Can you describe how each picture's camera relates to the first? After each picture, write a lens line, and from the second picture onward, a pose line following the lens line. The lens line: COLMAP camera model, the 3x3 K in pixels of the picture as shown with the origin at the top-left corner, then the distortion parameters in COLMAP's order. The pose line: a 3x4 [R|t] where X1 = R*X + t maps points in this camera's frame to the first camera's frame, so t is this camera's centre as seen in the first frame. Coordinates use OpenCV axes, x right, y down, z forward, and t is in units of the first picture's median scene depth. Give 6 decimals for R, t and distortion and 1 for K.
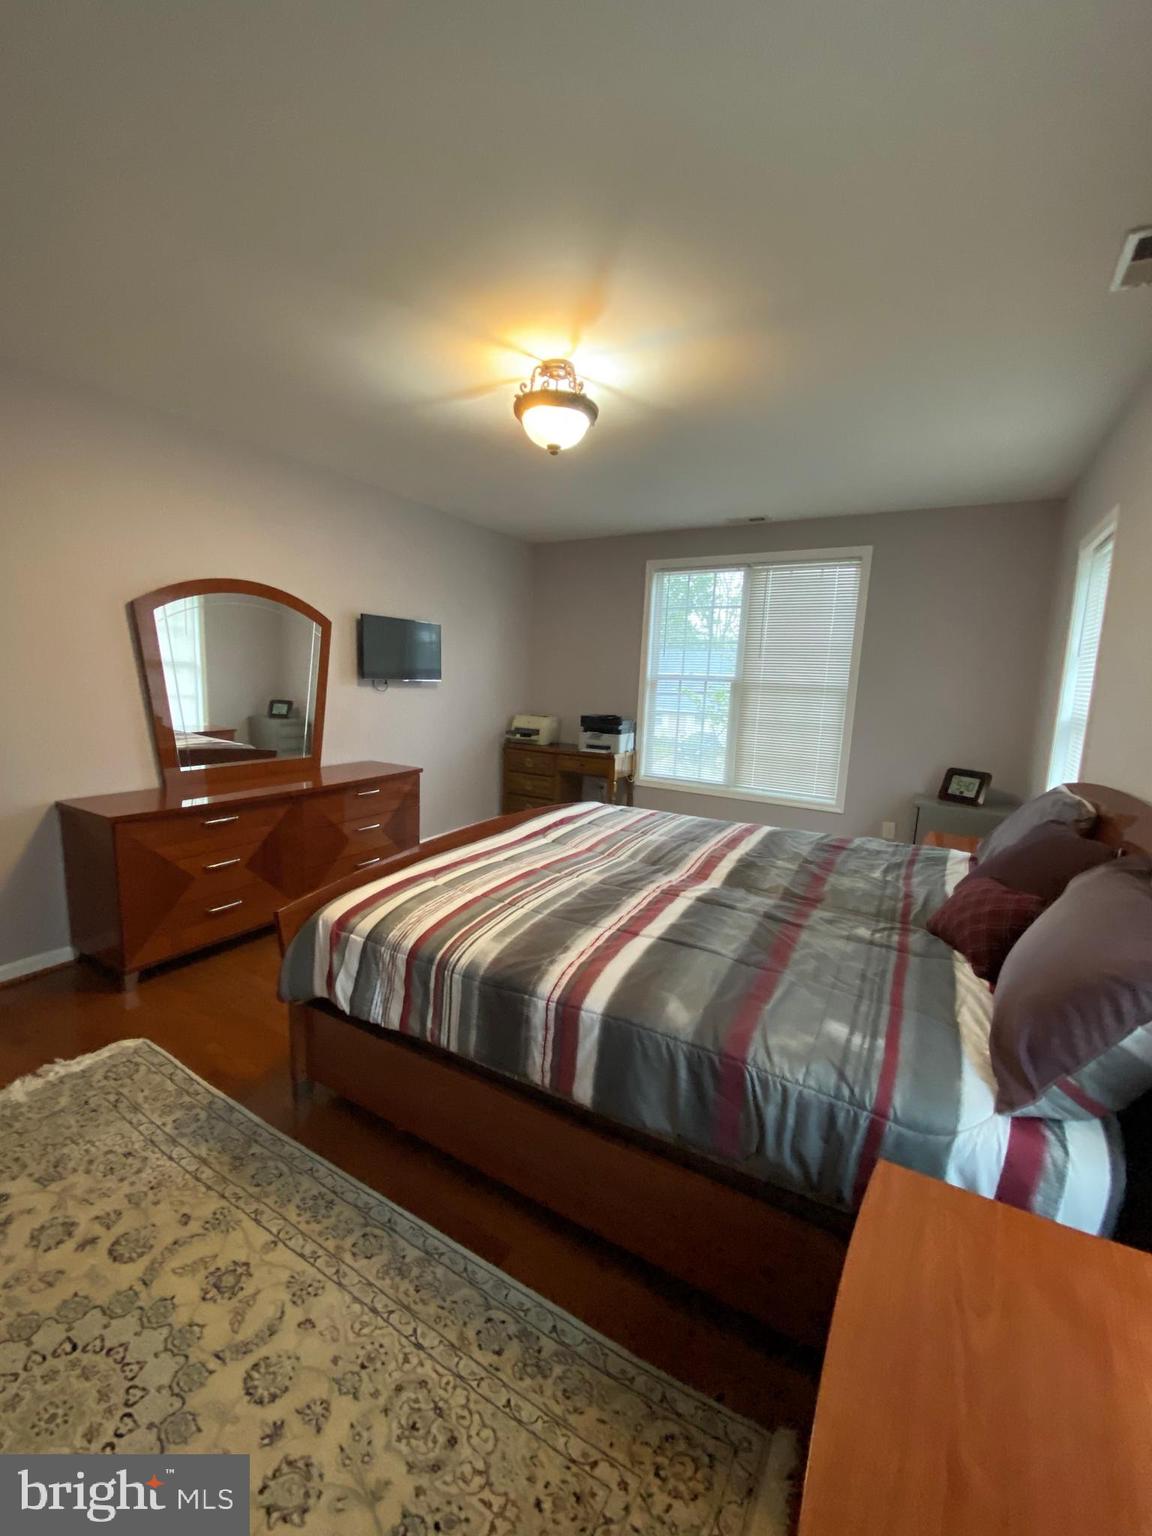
lens RADIAL K [[618.9, 0, 589.2], [0, 618.9, 770.9], [0, 0, 1]] dist [0.015521, -0.017942]
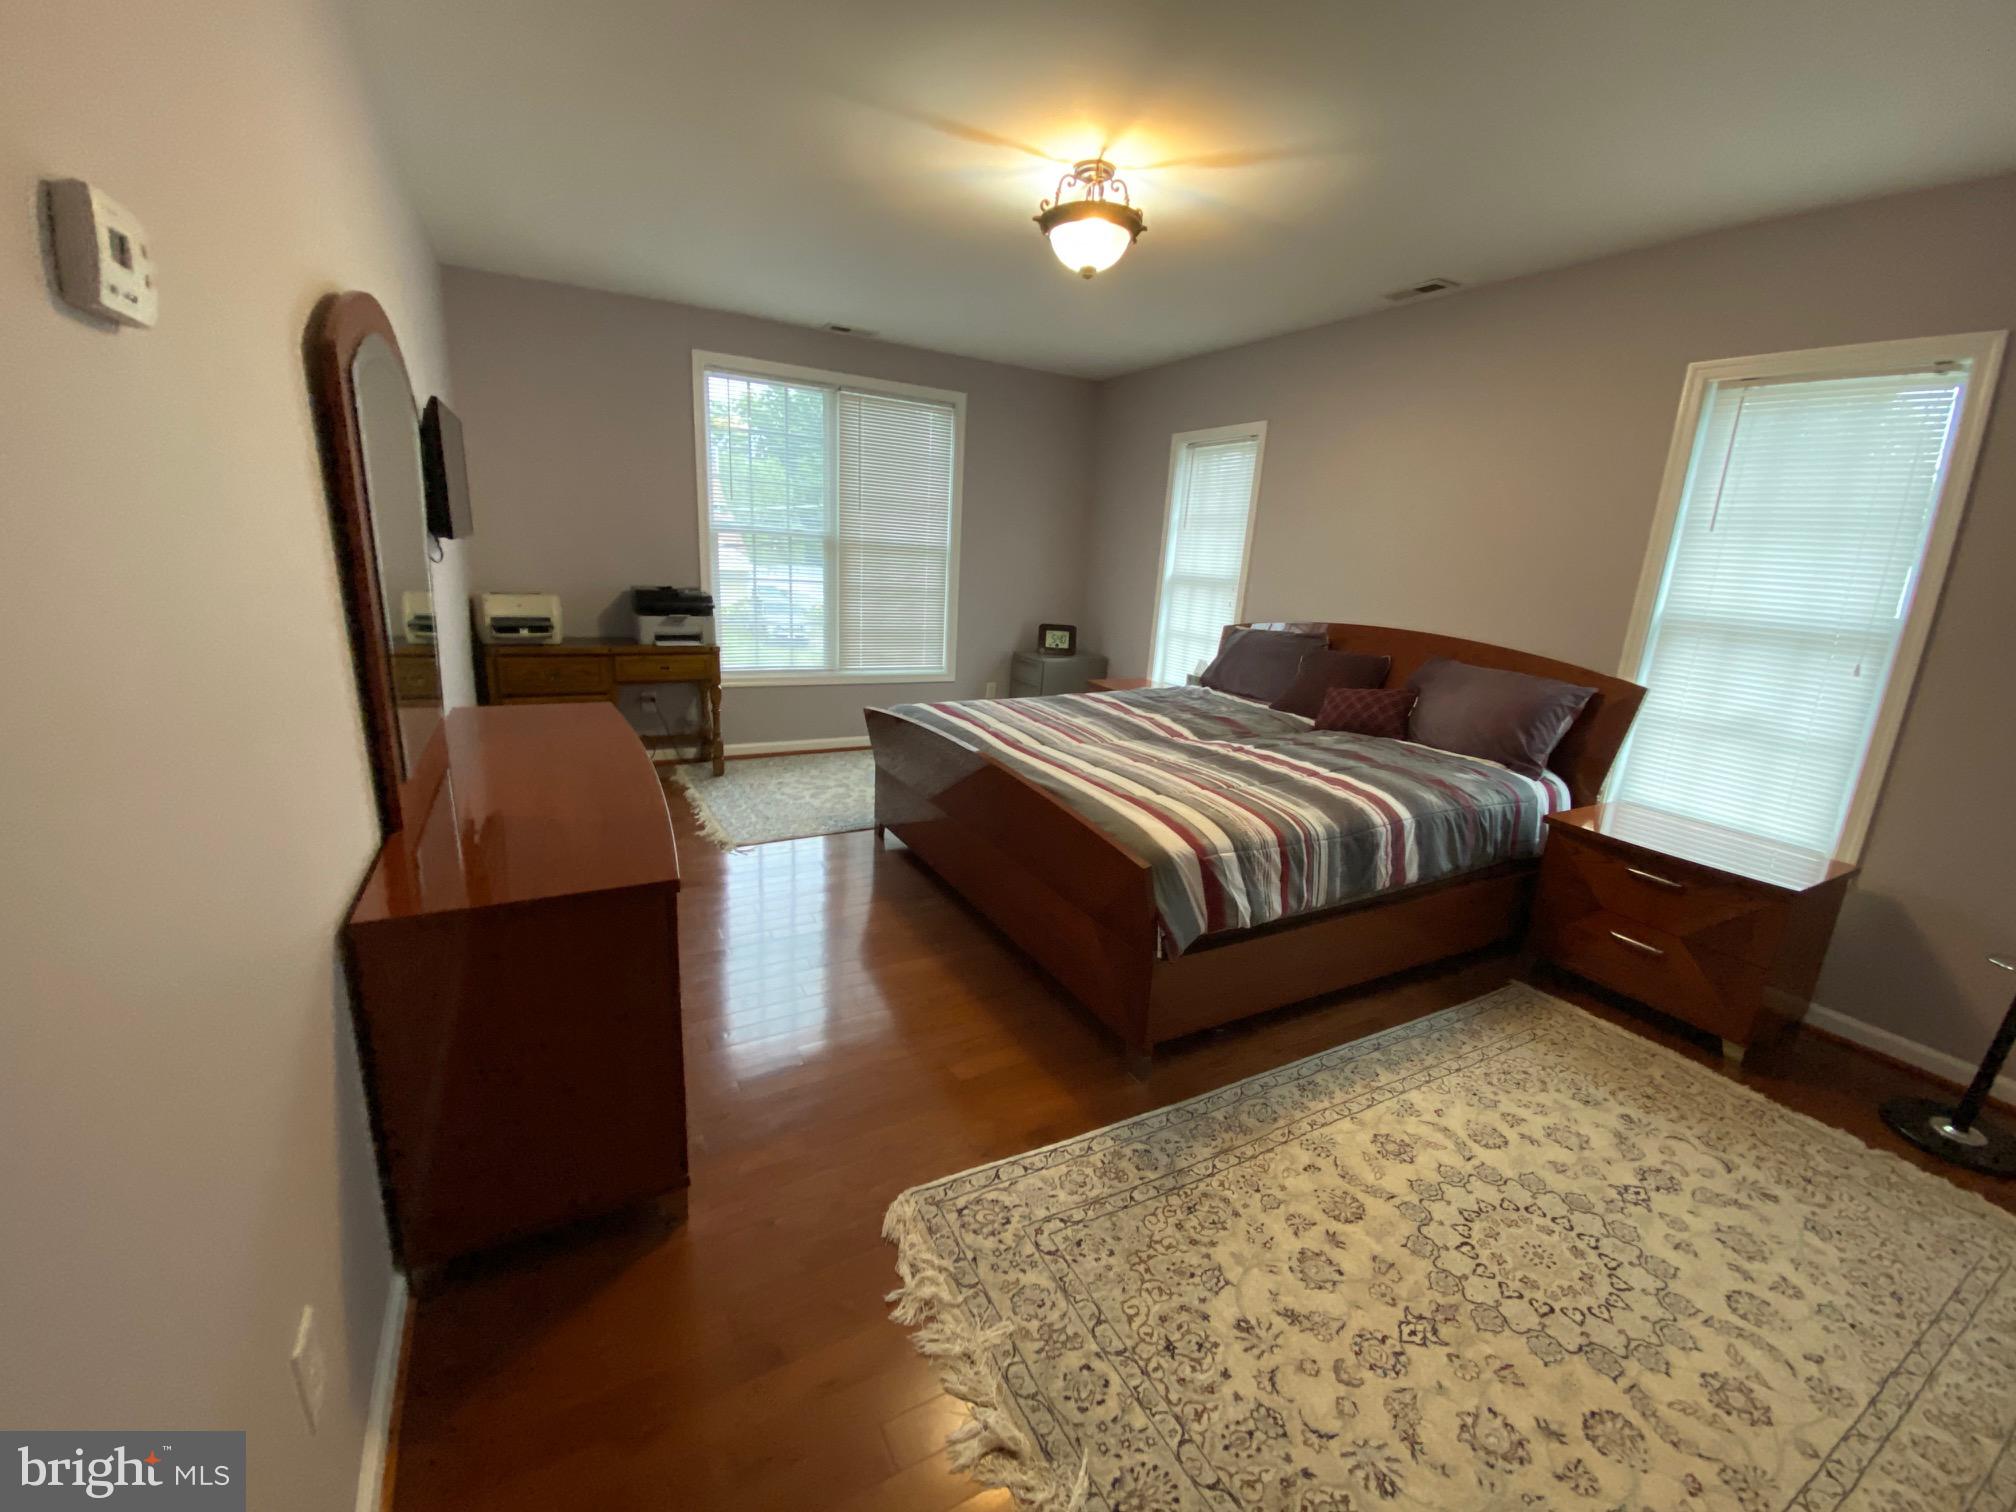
lens RADIAL K [[813.0, 0, 1009.6], [0, 813.0, 755.4], [0, 0, 1]] dist [0.021079, -0.019833]
pose [[0.516195, -0.216345, 0.828697, -1.592790], [0.096355, 0.976097, 0.194807, -0.147409], [-0.851034, -0.020709, 0.524702, 0.678343]]
